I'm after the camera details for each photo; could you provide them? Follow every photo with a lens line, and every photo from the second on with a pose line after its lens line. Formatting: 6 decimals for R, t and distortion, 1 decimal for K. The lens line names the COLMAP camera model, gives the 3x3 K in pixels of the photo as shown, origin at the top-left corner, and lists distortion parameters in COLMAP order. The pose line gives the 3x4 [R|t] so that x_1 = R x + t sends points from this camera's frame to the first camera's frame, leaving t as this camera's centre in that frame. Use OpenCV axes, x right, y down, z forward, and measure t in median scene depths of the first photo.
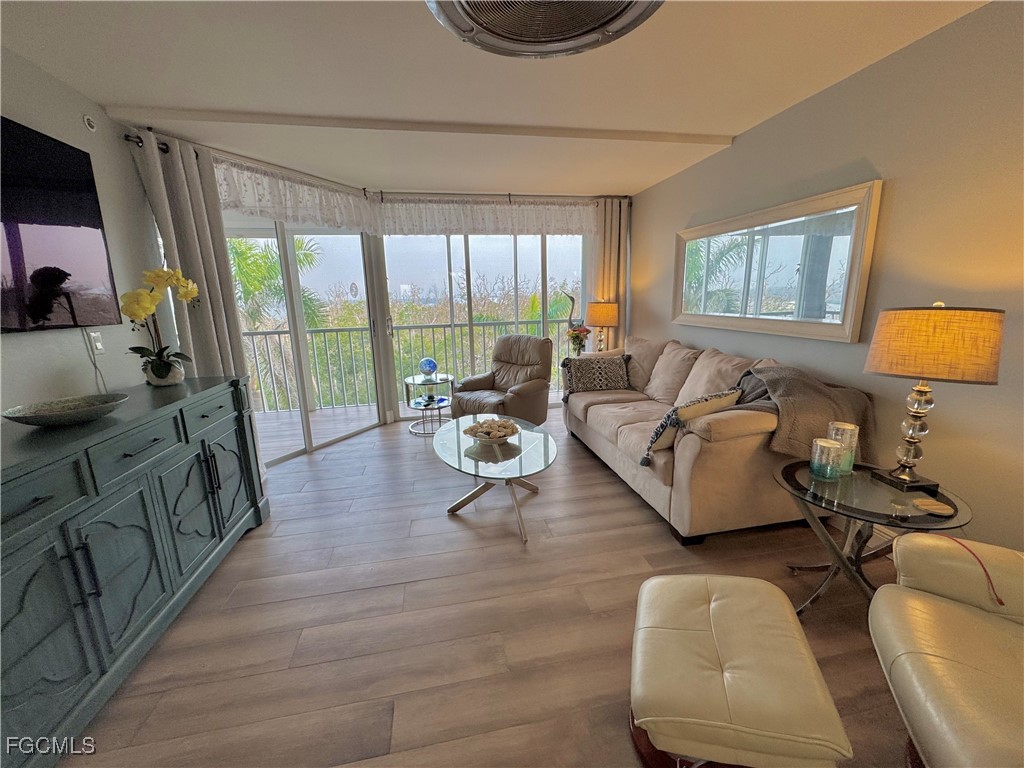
lens RADIAL K [[408.5, 0, 513.9], [0, 408.5, 381.5], [0, 0, 1]] dist [-0.000323, -0.000065]
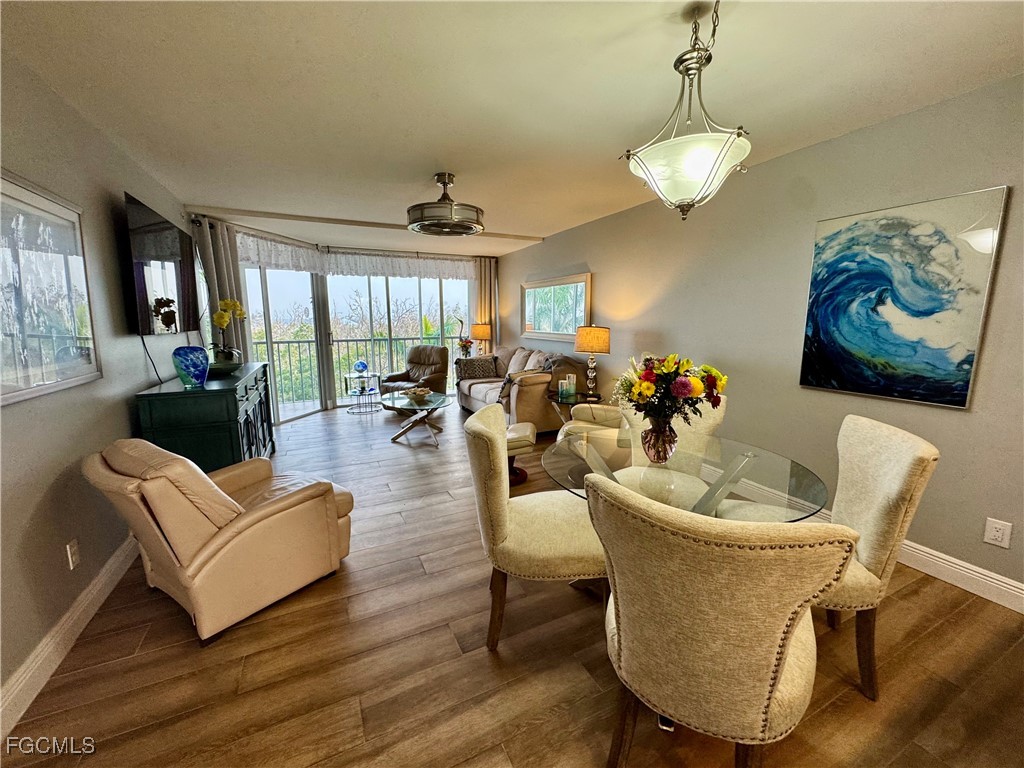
lens RADIAL K [[408.5, 0, 513.9], [0, 408.5, 381.5], [0, 0, 1]] dist [-0.000323, -0.000065]
pose [[0.967168, -0.017392, 0.253542, -0.058199], [0.031444, 0.998179, -0.051477, 0.110455], [-0.252185, 0.057760, 0.965954, -0.531091]]
